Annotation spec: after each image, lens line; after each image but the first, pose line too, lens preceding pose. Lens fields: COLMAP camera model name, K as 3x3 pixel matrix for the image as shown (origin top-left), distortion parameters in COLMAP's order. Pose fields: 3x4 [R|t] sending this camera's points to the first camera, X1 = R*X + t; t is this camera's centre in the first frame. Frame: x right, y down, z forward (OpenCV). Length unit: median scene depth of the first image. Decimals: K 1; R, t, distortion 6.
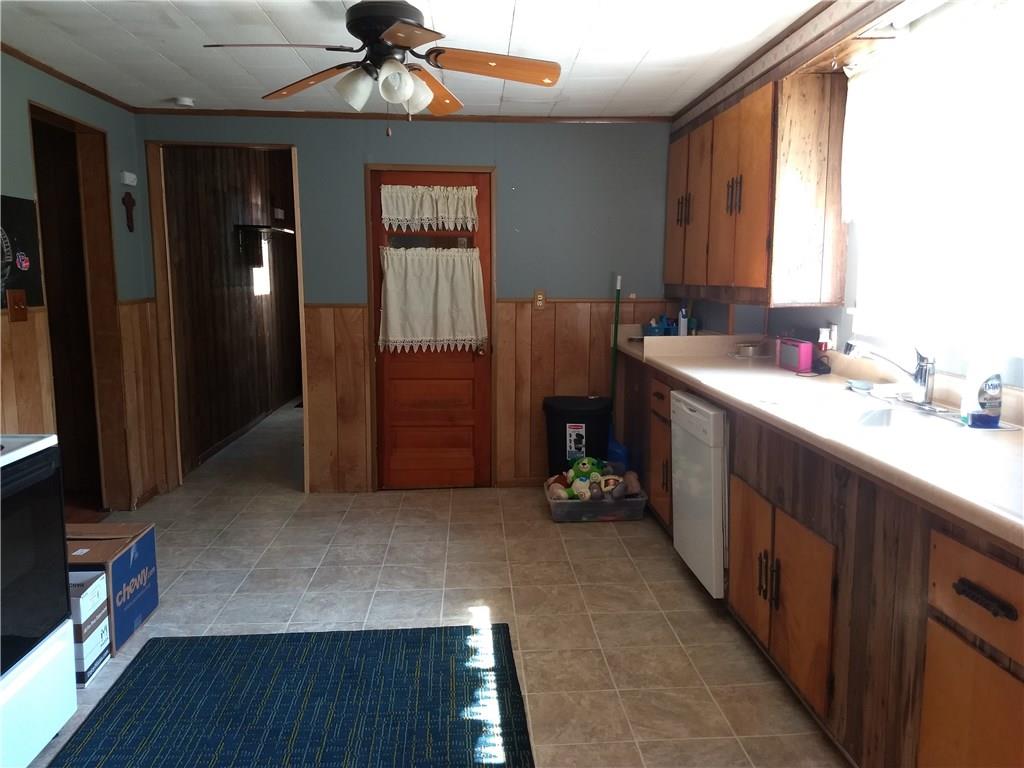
lens RADIAL K [[781.0, 0, 512.0], [0, 781.0, 384.0], [0, 0, 1]] dist [0.221966, 0.000231]
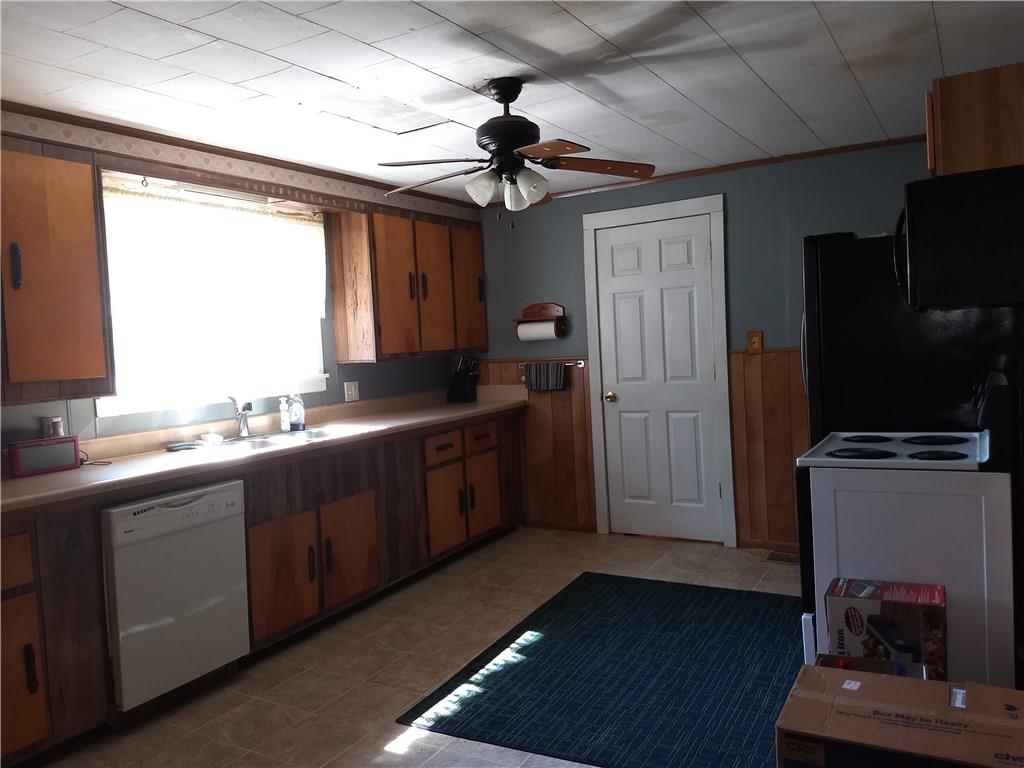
lens RADIAL K [[825.9, 0, 512.0], [0, 825.9, 384.0], [0, 0, 1]] dist [0.000736, 0.001453]
pose [[-0.841230, 0.025170, 0.540091, -0.721153], [0.132922, 0.977886, 0.161463, -0.238779], [-0.524083, 0.207617, -0.825973, 1.846996]]
